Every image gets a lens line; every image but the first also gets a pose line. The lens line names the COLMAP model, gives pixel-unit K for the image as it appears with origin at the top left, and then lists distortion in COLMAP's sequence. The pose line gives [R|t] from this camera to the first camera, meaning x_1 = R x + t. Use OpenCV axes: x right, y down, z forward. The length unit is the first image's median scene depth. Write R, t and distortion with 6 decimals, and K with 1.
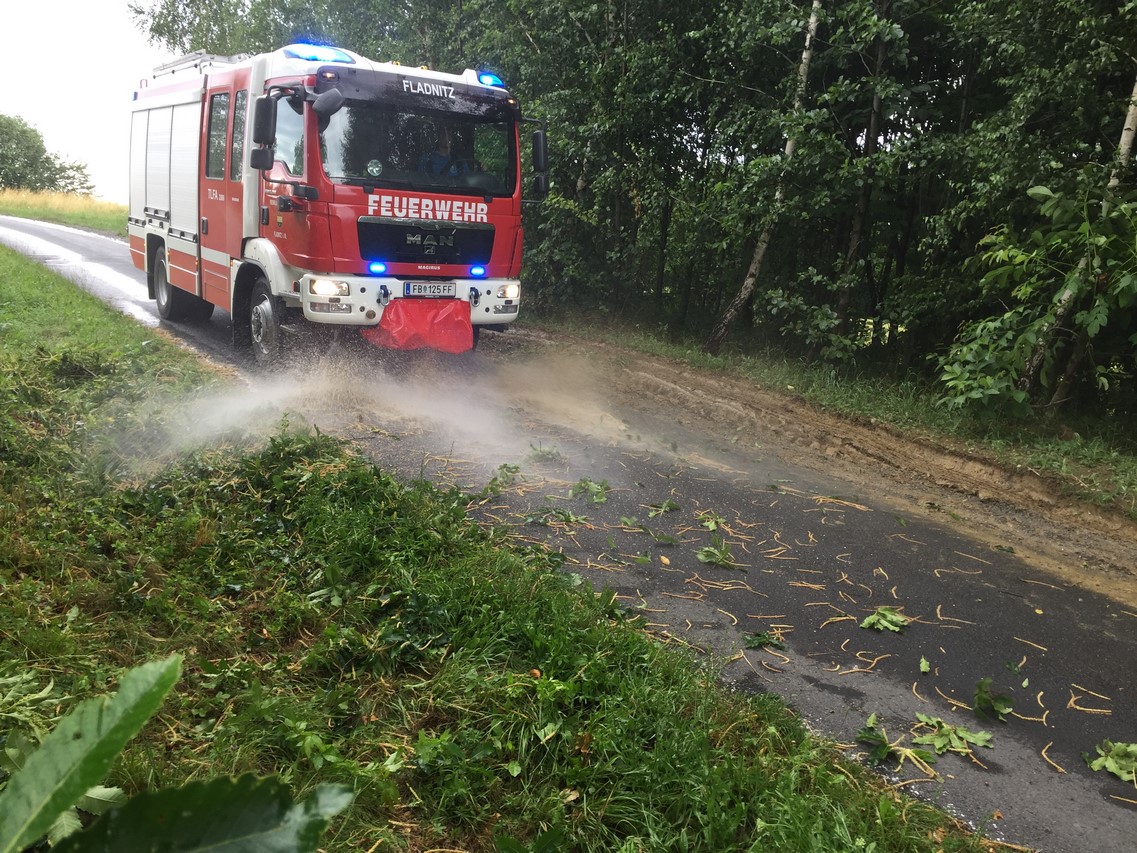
lens RADIAL K [[977.1, 0, 568.5], [0, 977.1, 426.5], [0, 0, 1]] dist [0.111753, -0.175246]
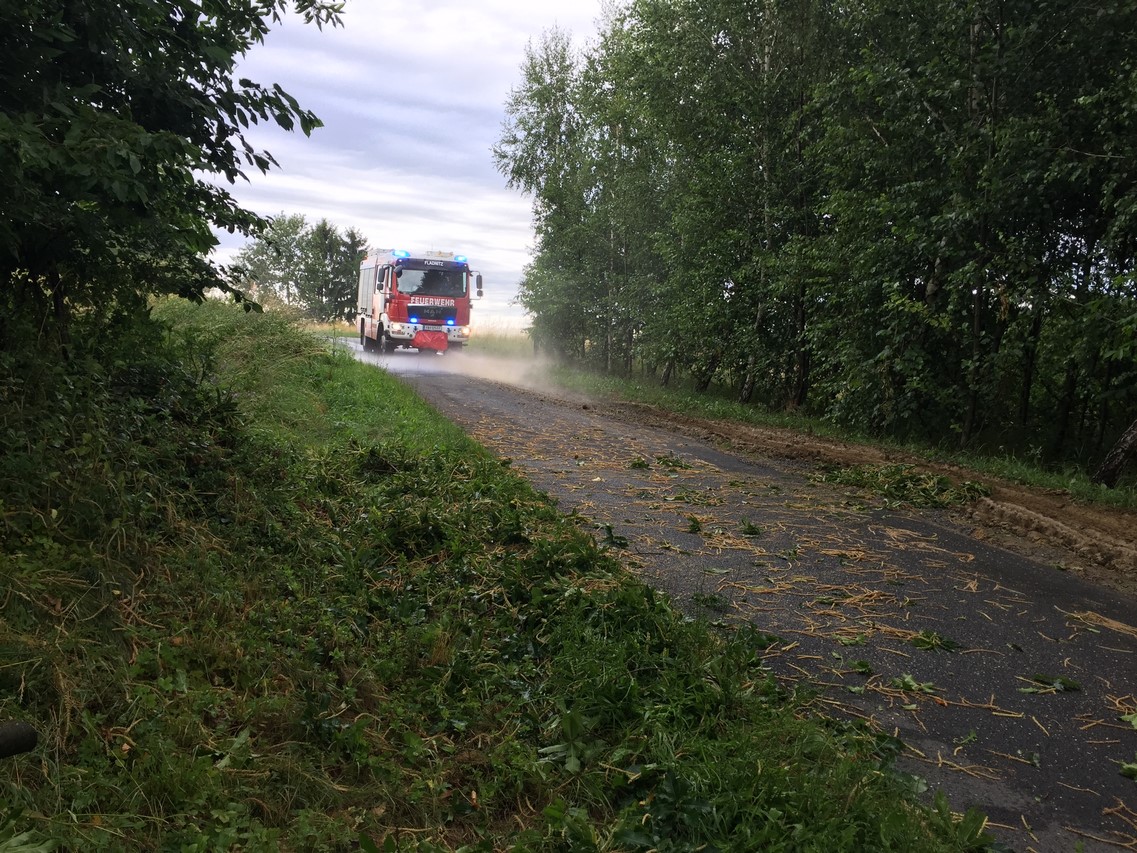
lens RADIAL K [[977.1, 0, 568.5], [0, 977.1, 426.5], [0, 0, 1]] dist [0.111753, -0.175246]
pose [[0.945144, 0.032316, -0.325050, -0.005001], [-0.075016, 0.989972, -0.119700, 0.012245], [0.317923, 0.137518, 0.938091, 0.211833]]
